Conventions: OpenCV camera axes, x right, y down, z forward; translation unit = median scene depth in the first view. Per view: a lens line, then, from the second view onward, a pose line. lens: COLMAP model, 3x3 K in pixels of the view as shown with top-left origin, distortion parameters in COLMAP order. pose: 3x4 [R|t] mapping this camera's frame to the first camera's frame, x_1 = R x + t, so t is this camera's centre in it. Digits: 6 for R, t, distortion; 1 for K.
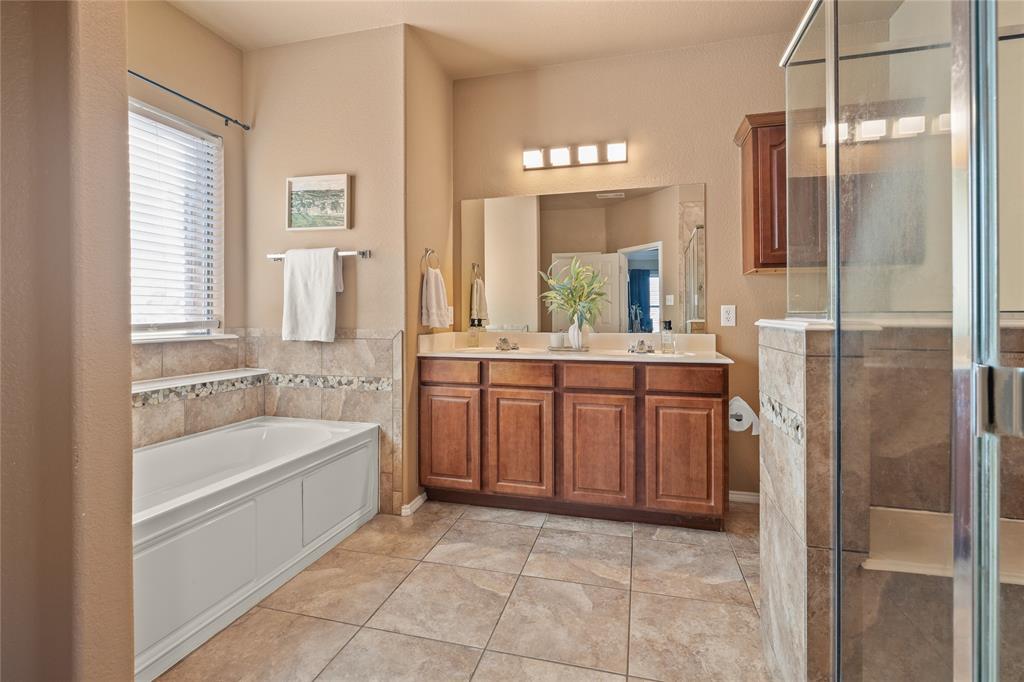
lens RADIAL K [[464.4, 0, 519.3], [0, 464.4, 318.5], [0, 0, 1]] dist [-0.008239, 0.000098]
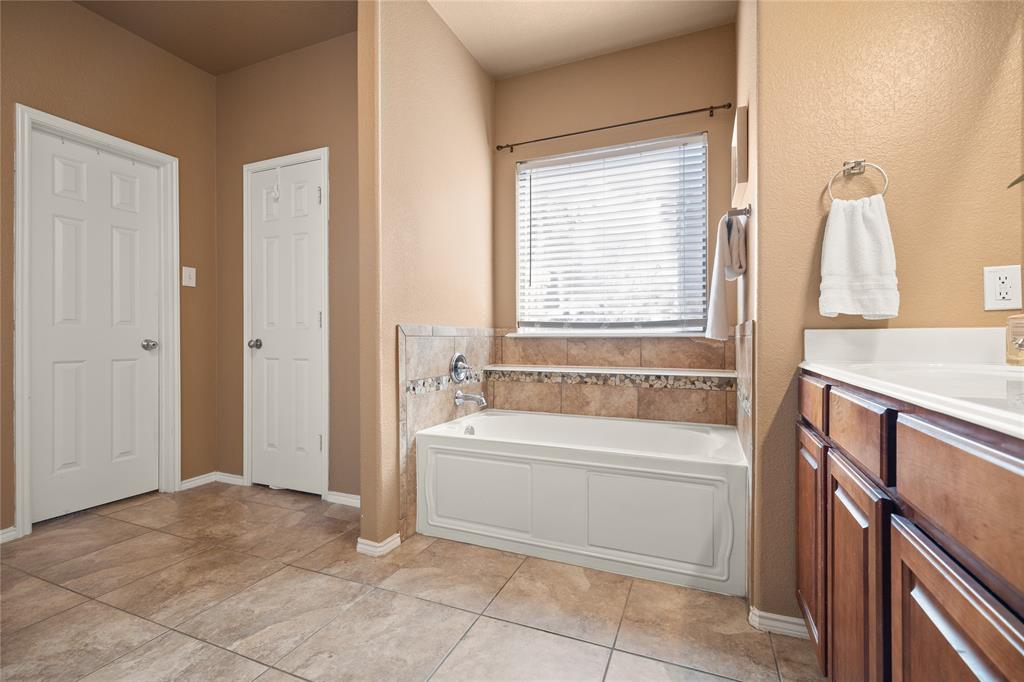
lens RADIAL K [[446.4, 0, 506.0], [0, 446.4, 338.1], [0, 0, 1]] dist [0.000987, 0.000480]
pose [[-0.134530, 0.007409, -0.990882, 0.409550], [-0.001425, 0.999970, 0.007671, 0.045539], [0.990908, 0.002444, -0.134516, 0.811326]]
